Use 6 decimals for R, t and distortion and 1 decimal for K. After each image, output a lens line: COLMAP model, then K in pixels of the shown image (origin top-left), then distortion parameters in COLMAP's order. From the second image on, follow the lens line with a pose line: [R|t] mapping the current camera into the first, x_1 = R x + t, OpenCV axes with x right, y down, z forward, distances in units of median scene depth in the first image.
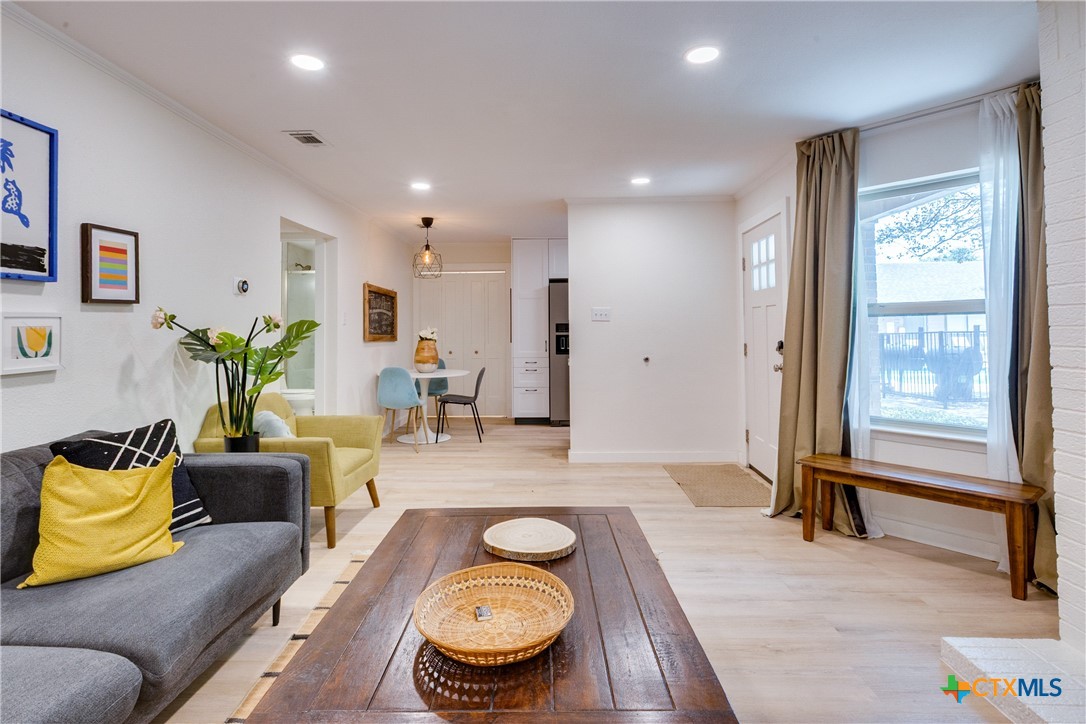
lens RADIAL K [[551.1, 0, 547.3], [0, 551.1, 327.5], [0, 0, 1]] dist [-0.005695, 0.000957]
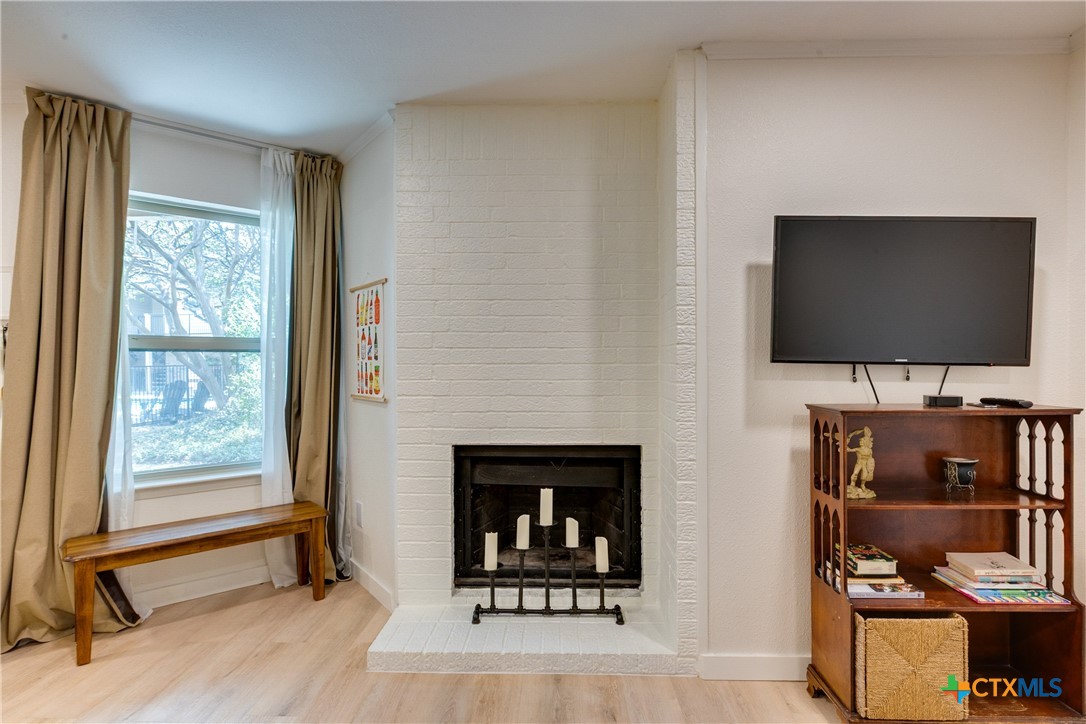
lens RADIAL K [[551.1, 0, 543.0], [0, 551.1, 370.5], [0, 0, 1]] dist [-0.005695, 0.000957]
pose [[0.003507, -0.006399, 0.999973, -0.260845], [-0.002834, 0.999975, 0.006409, 0.001875], [-0.999990, -0.002856, 0.003489, 0.461156]]
